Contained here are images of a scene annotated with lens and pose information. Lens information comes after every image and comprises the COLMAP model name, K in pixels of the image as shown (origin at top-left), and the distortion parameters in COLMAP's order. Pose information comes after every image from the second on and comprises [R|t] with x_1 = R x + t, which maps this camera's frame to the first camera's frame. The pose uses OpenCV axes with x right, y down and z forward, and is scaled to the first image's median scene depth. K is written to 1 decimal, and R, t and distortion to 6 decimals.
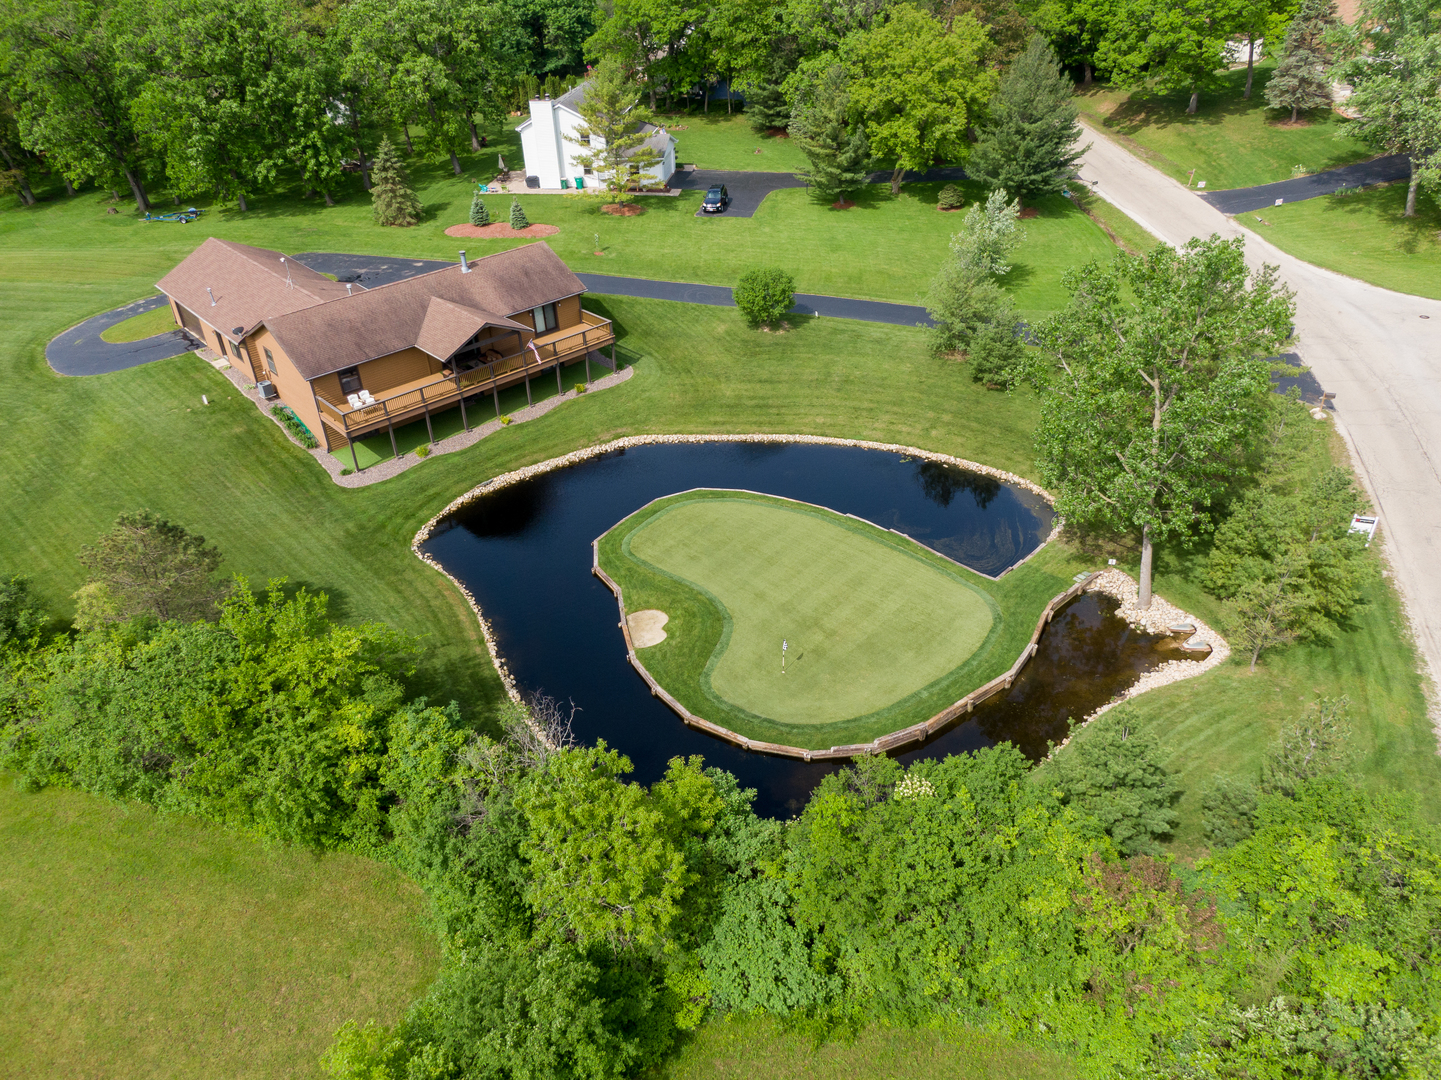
lens RADIAL K [[1024.8, 0, 721.6], [0, 1024.8, 535.5], [0, 0, 1]] dist [0.036614, -0.053016]
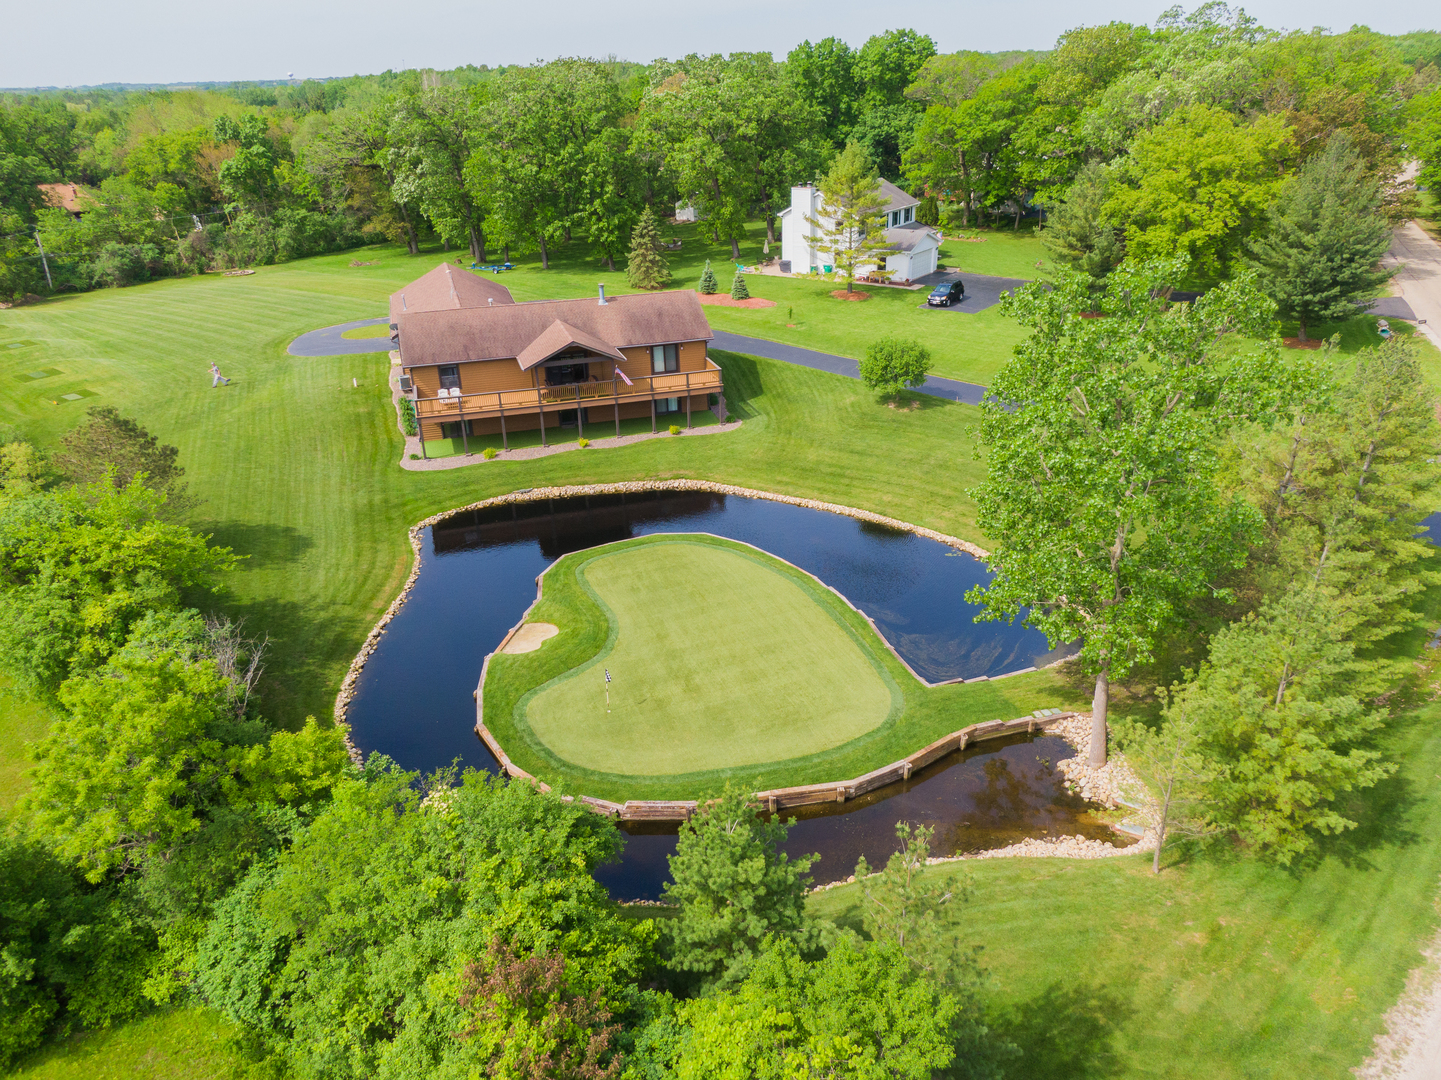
lens RADIAL K [[1024.8, 0, 721.6], [0, 1024.8, 535.5], [0, 0, 1]] dist [0.036614, -0.053016]
pose [[0.898868, 0.190197, -0.394792, 0.326384], [-0.245472, 0.964828, -0.094073, 0.035344], [0.363014, 0.181469, 0.913942, 0.160920]]
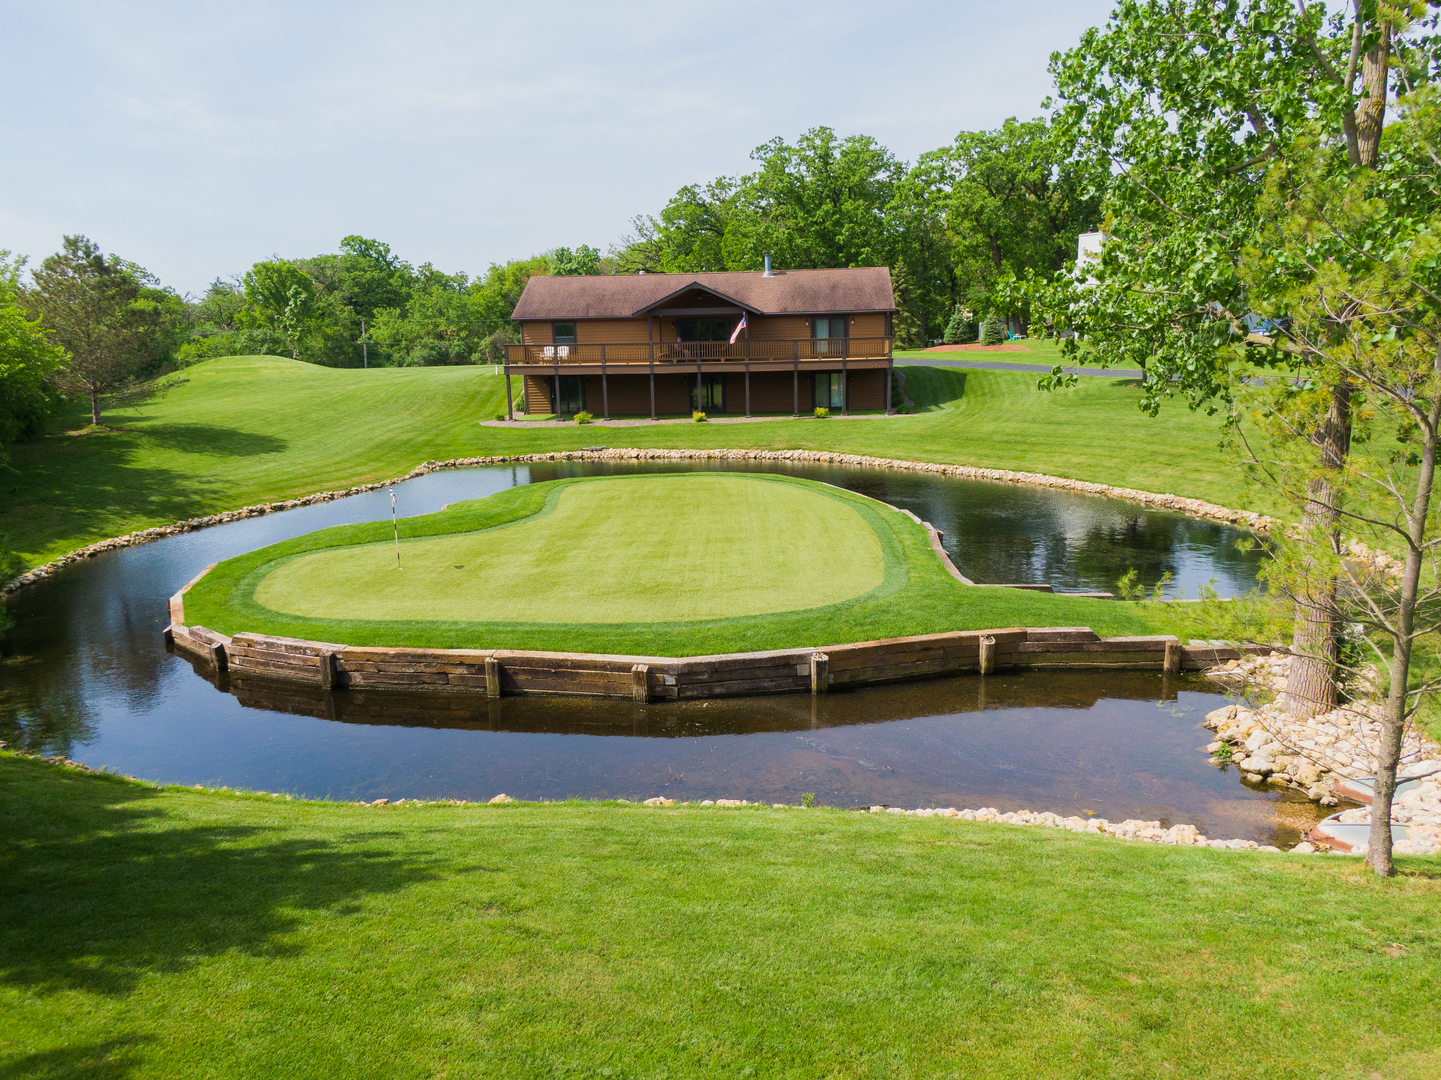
lens RADIAL K [[1024.8, 0, 721.6], [0, 1024.8, 535.5], [0, 0, 1]] dist [0.036614, -0.053016]
pose [[0.684203, 0.161256, -0.711240, 0.372899], [-0.404802, 0.895193, -0.186451, 0.106646], [0.606631, 0.415482, 0.677771, 0.536719]]
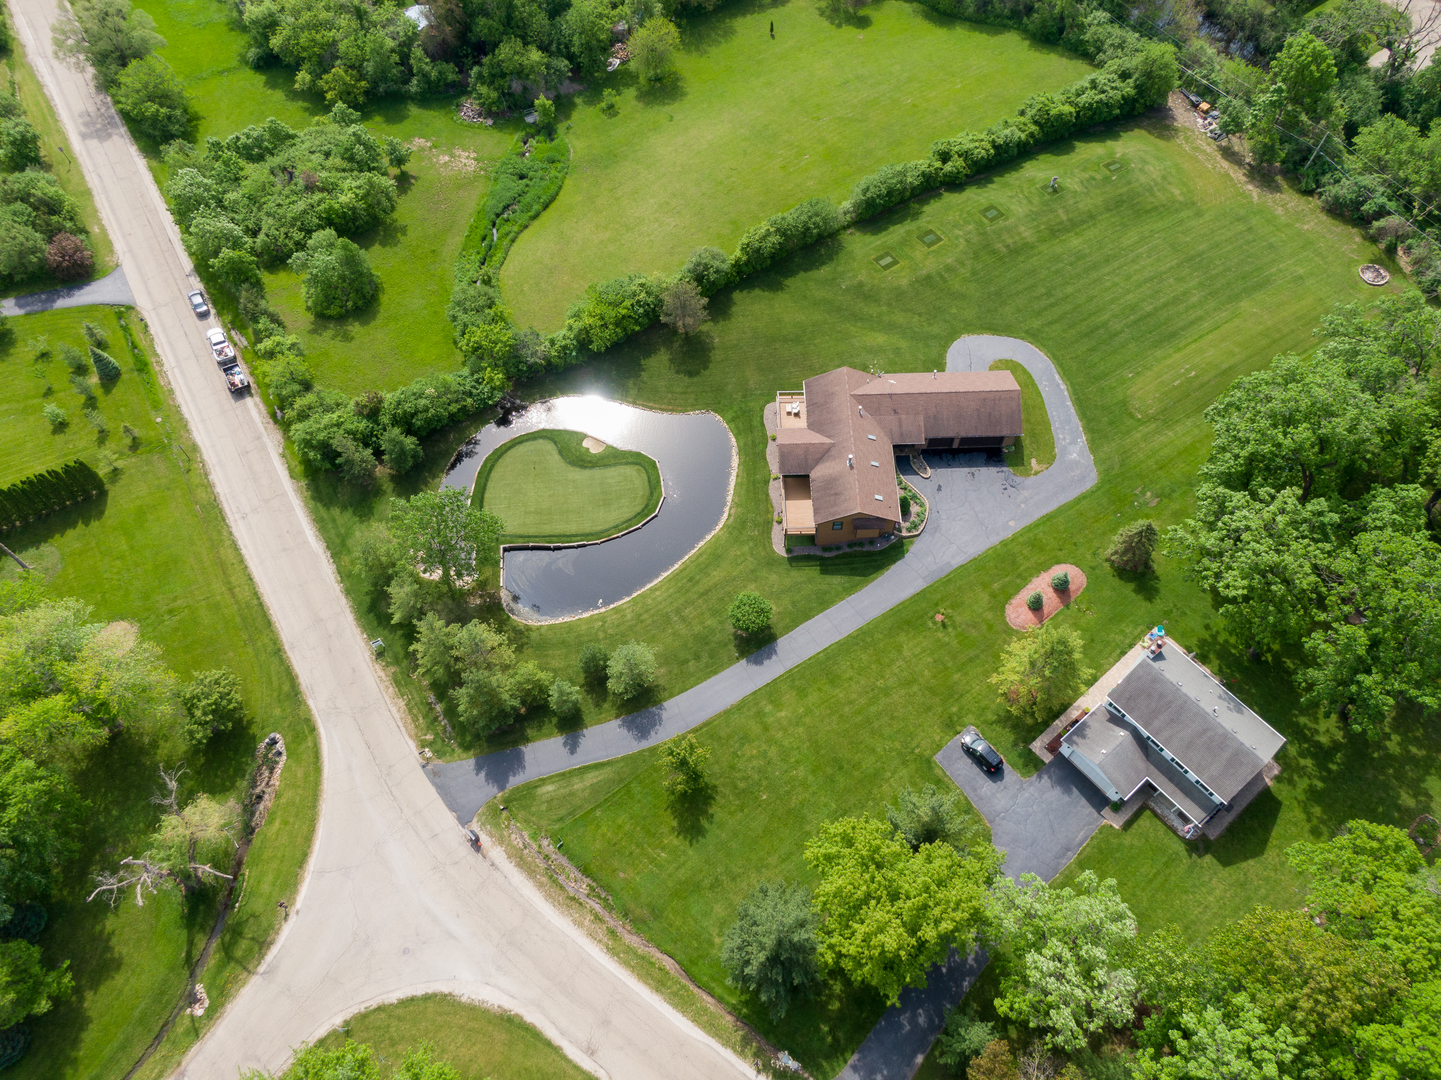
lens RADIAL K [[1024.8, 0, 721.6], [0, 1024.8, 535.5], [0, 0, 1]] dist [0.036614, -0.053016]
pose [[-0.659047, 0.656583, -0.366817, 0.607910], [-0.391202, 0.117290, 0.912800, -1.774752], [0.642353, 0.745078, 0.179557, 0.703657]]
